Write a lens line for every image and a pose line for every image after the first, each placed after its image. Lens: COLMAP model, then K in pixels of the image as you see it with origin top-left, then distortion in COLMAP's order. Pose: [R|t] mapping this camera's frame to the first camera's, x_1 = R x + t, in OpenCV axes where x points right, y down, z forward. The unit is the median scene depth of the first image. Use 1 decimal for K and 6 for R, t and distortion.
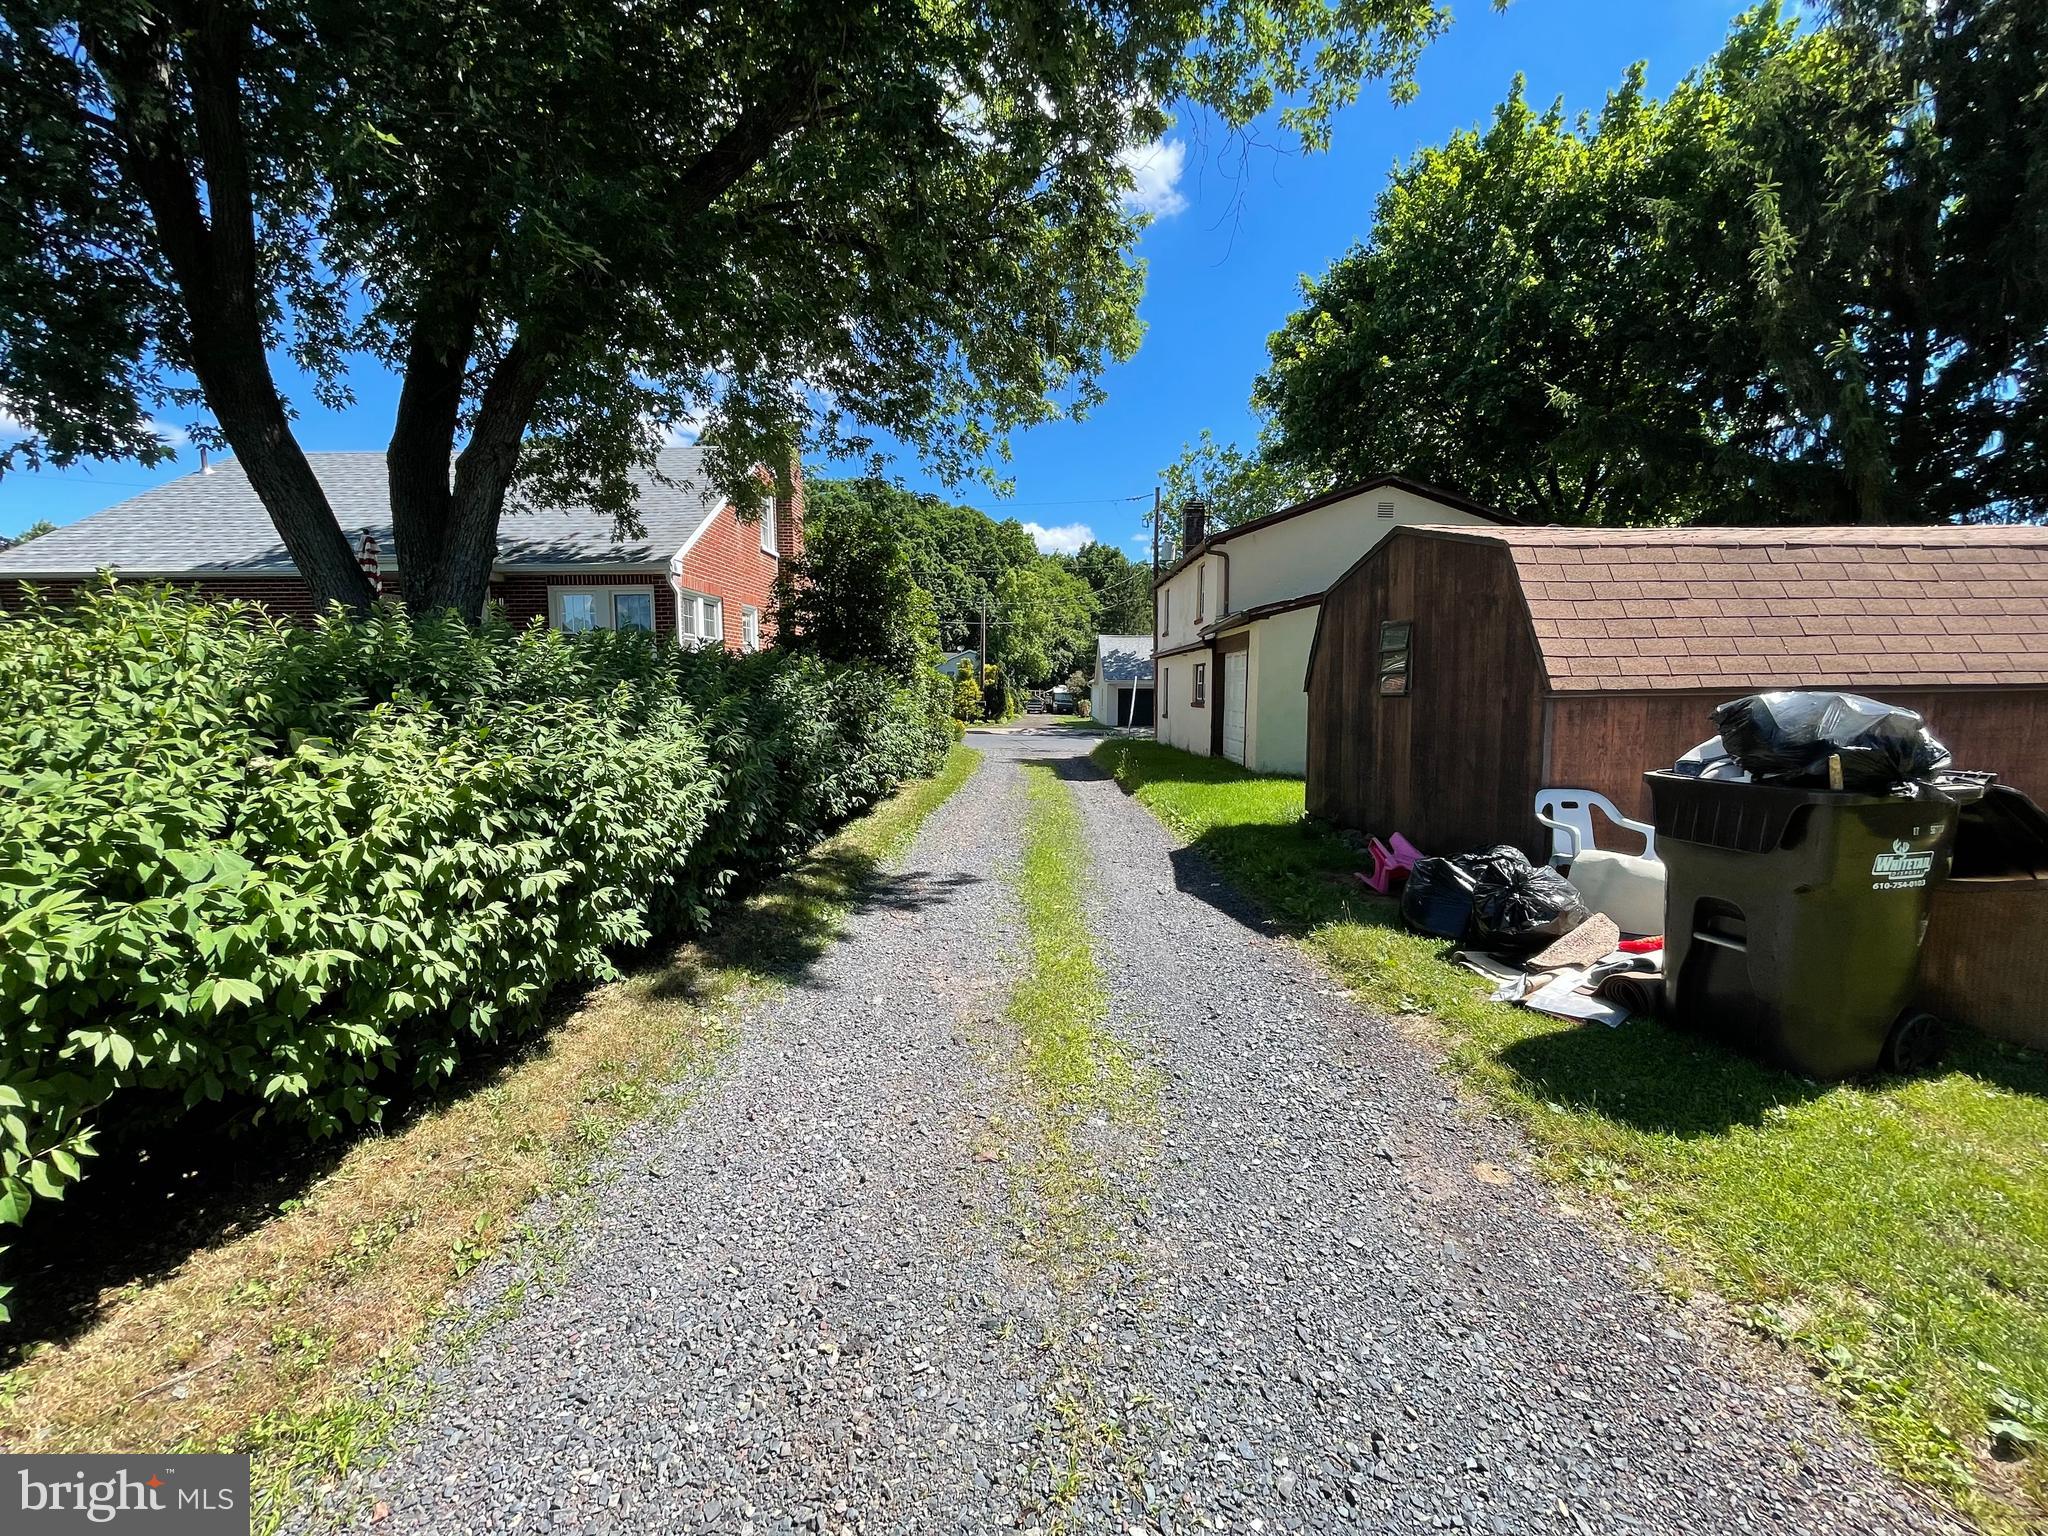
lens RADIAL K [[819.9, 0, 1015.7], [0, 819.9, 769.2], [0, 0, 1]] dist [-0.001381, -0.000177]
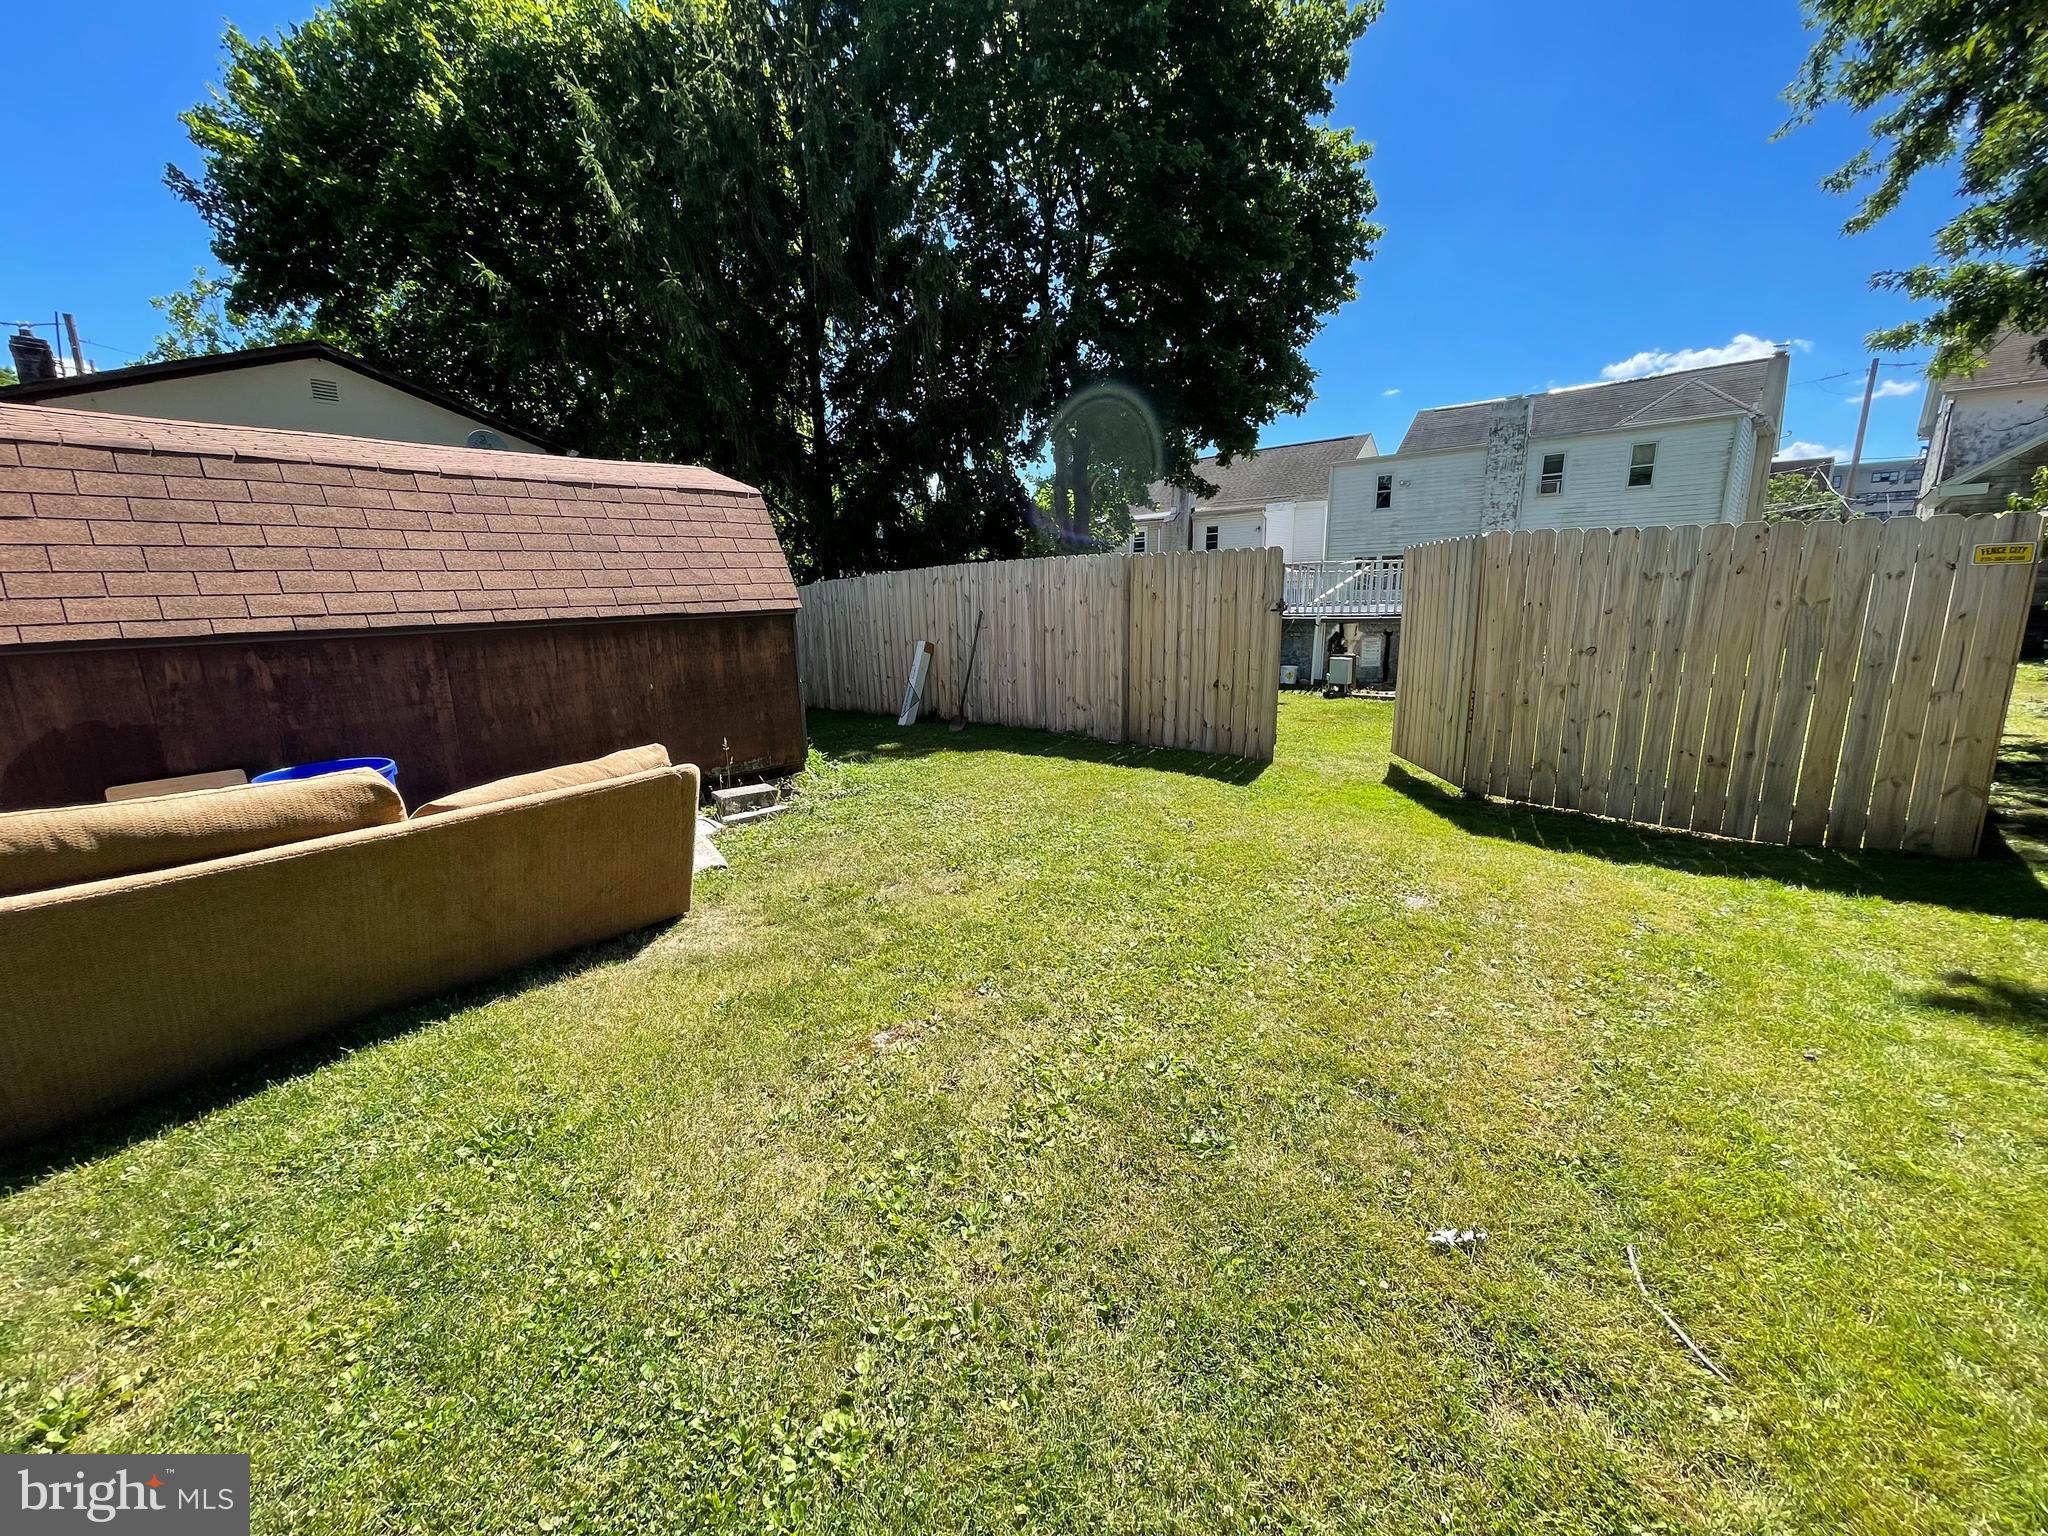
lens RADIAL K [[819.9, 0, 1015.7], [0, 819.9, 769.2], [0, 0, 1]] dist [-0.001381, -0.000177]
pose [[0.668371, -0.170729, 0.723969, 1.725554], [0.098158, 0.985035, 0.141674, -0.014611], [-0.737323, -0.023627, 0.675127, -0.273937]]
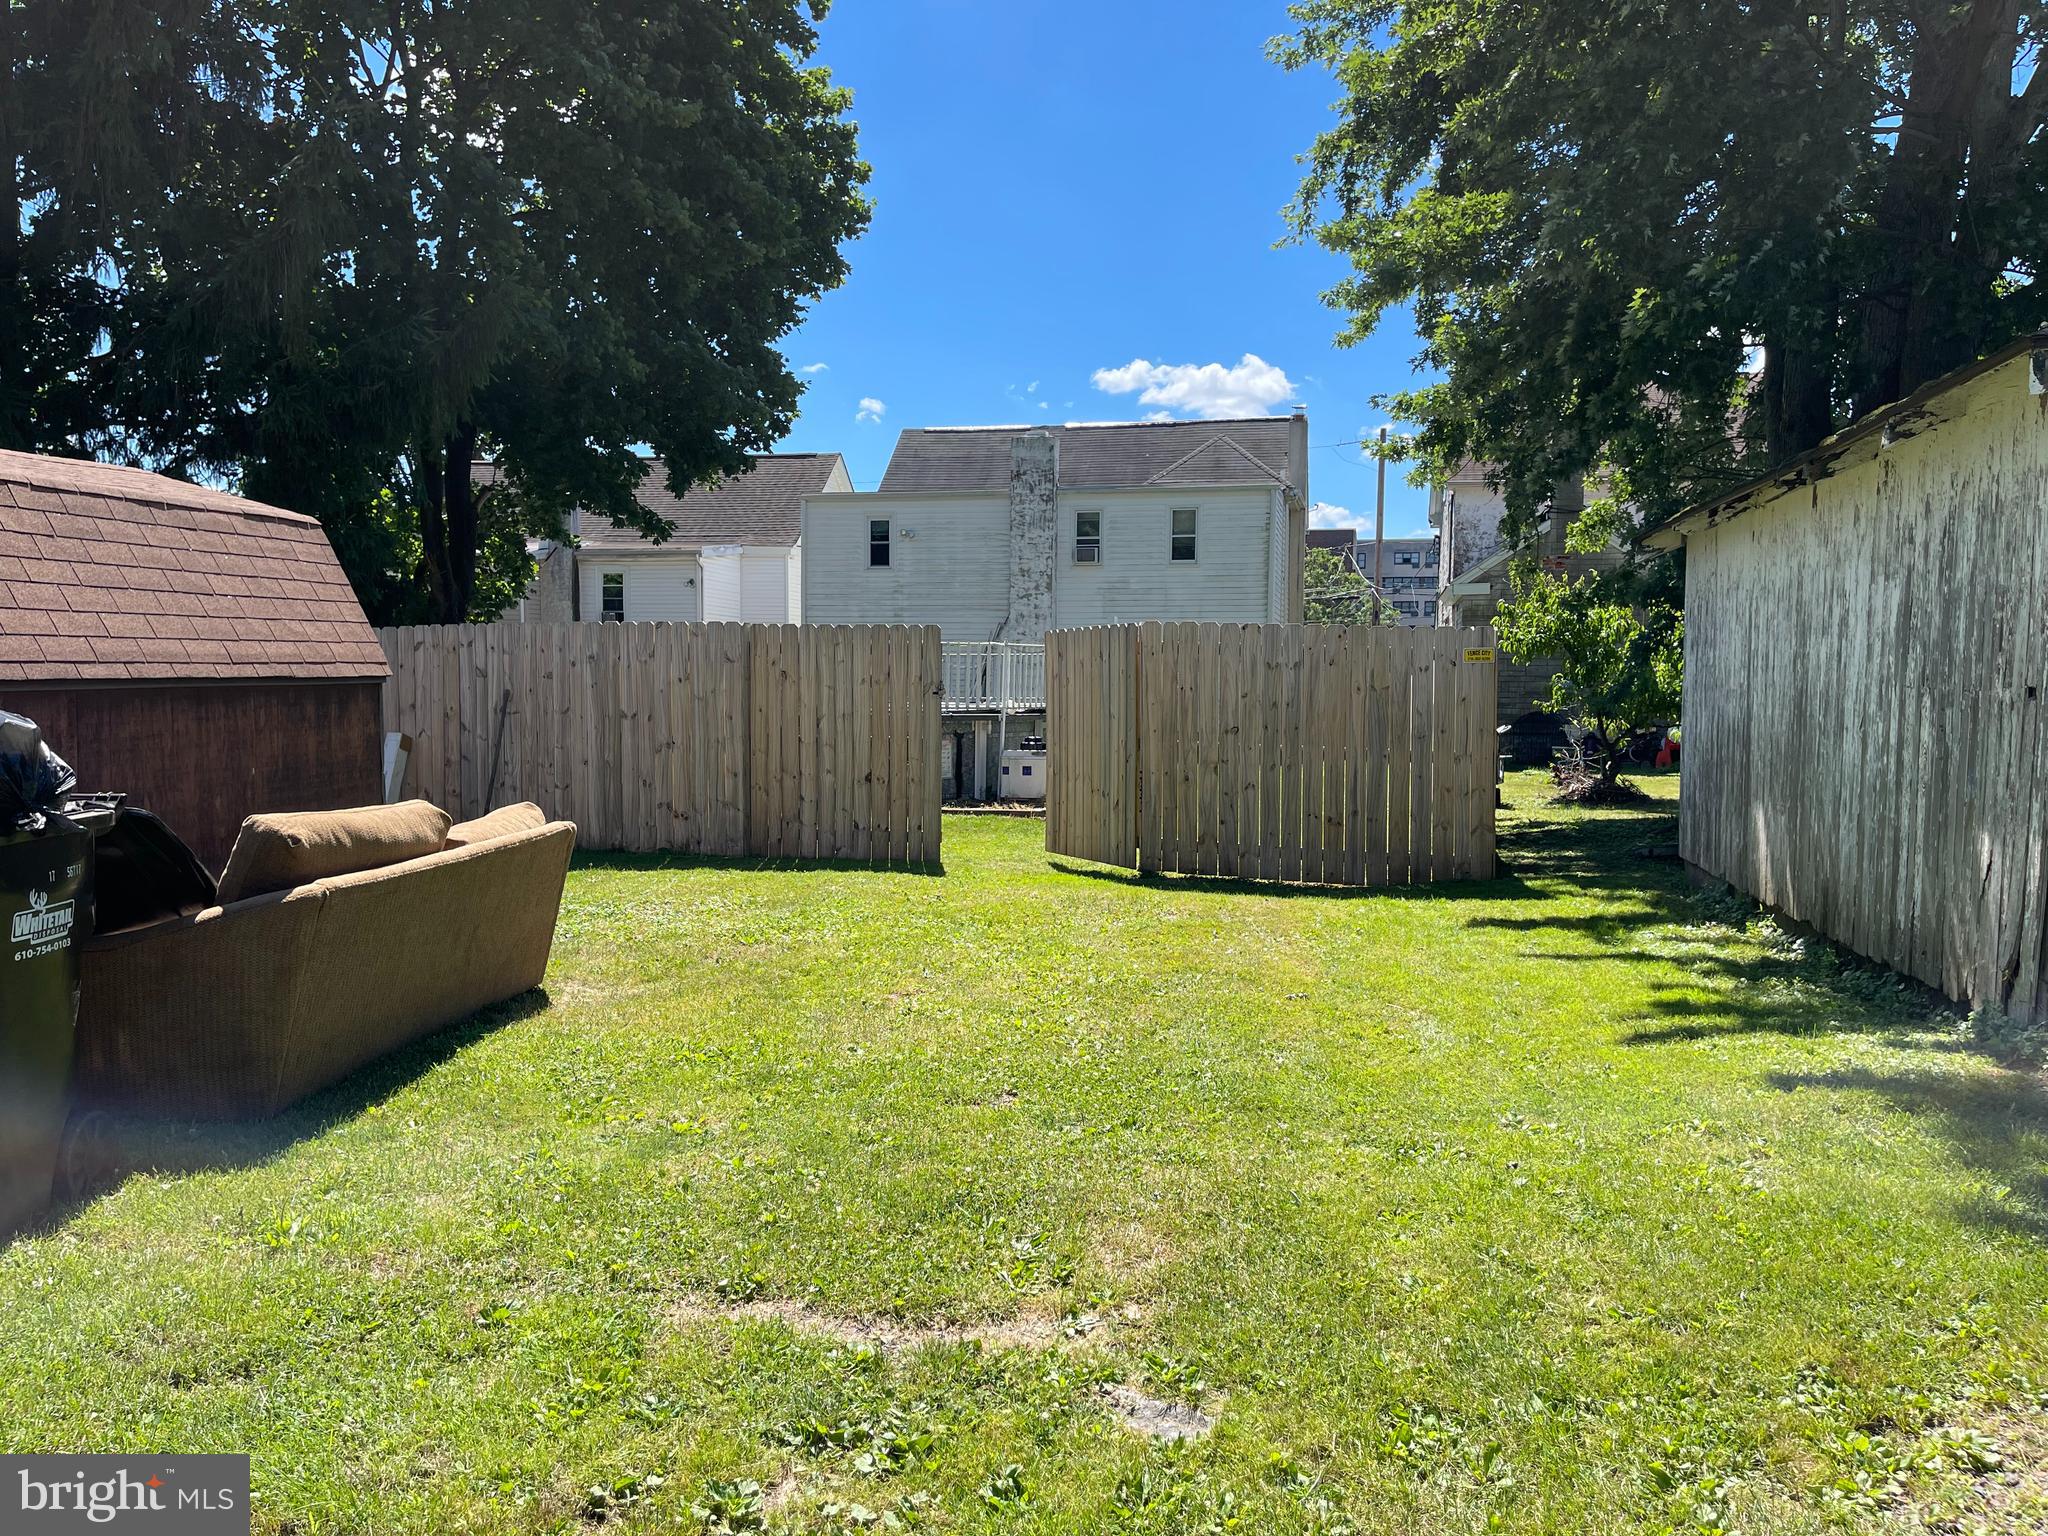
lens RADIAL K [[1526.4, 0, 1024.0], [0, 1526.4, 768.0], [0, 0, 1]] dist [0.069534, -0.096196]
pose [[0.182767, -0.056542, 0.981529, -0.130382], [0.097996, 0.994421, 0.039037, 0.008114], [-0.978260, 0.089052, 0.187288, -0.152166]]
